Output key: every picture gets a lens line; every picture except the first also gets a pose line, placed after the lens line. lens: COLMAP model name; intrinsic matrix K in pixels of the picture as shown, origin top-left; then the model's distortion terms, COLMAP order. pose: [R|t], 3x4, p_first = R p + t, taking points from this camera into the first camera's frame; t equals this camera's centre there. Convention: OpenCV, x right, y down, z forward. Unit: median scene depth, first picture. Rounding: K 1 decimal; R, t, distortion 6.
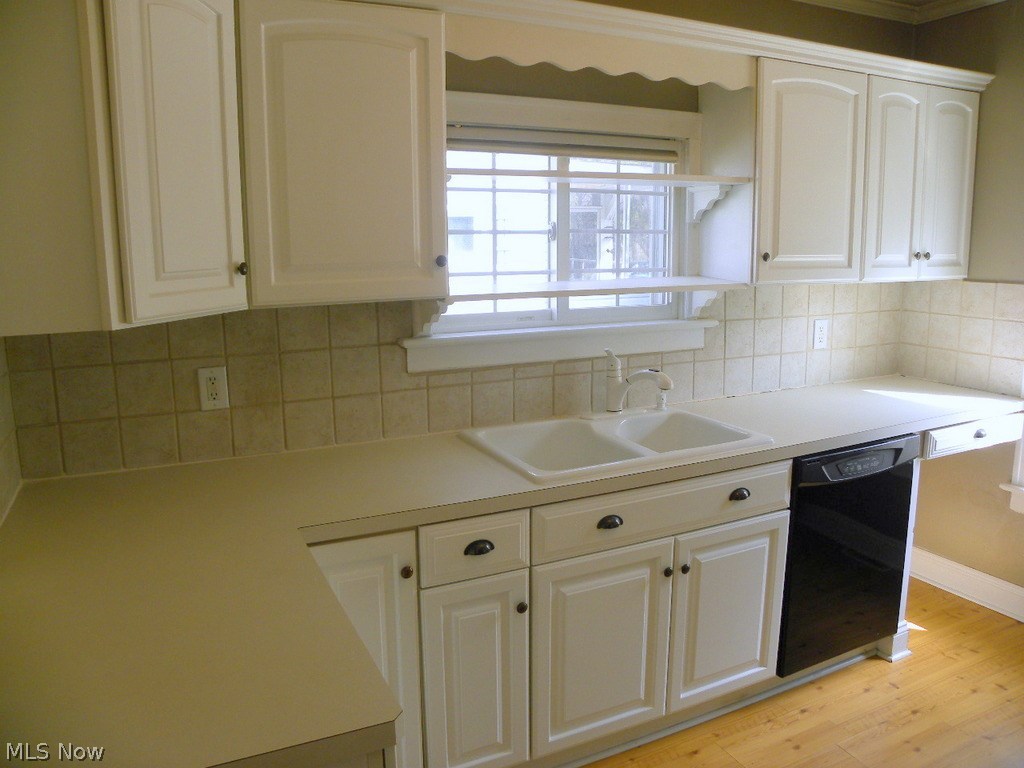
lens RADIAL K [[778.5, 0, 516.8], [0, 778.5, 379.3], [0, 0, 1]] dist [-0.165820, 0.106777]
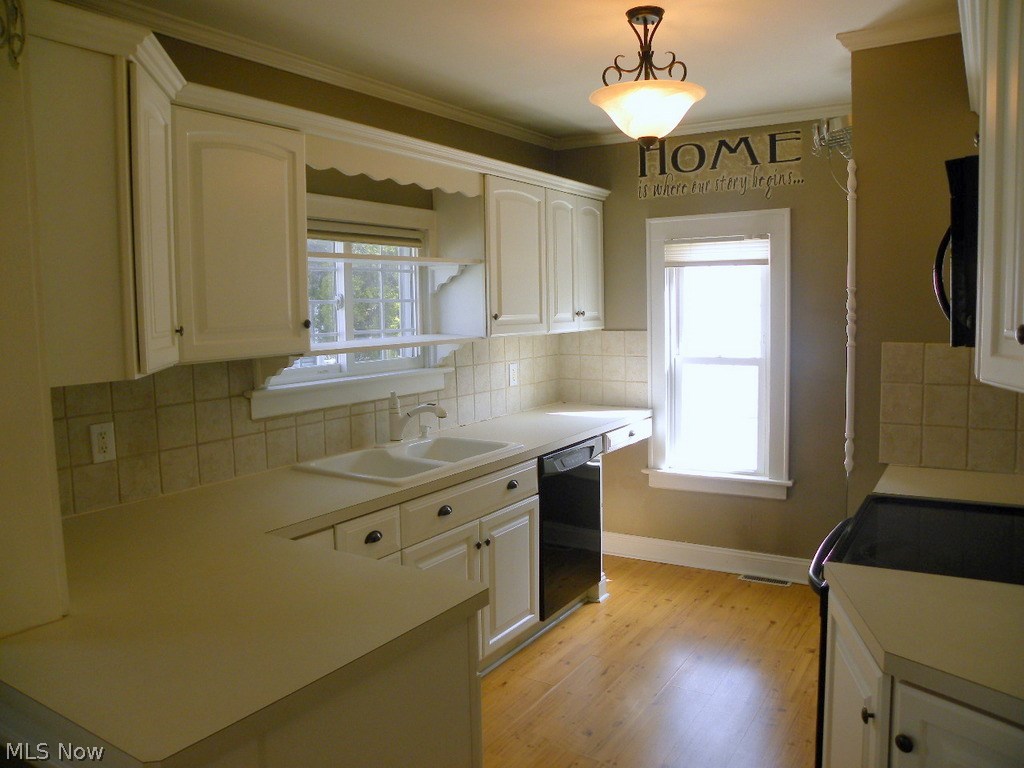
lens RADIAL K [[799.9, 0, 512.0], [0, 799.9, 384.0], [0, 0, 1]] dist [-0.170283, 0.128536]
pose [[0.847883, -0.057314, 0.527076, -0.408385], [0.103695, 0.992867, -0.058846, 0.046805], [-0.519944, 0.104550, 0.847778, -0.221658]]
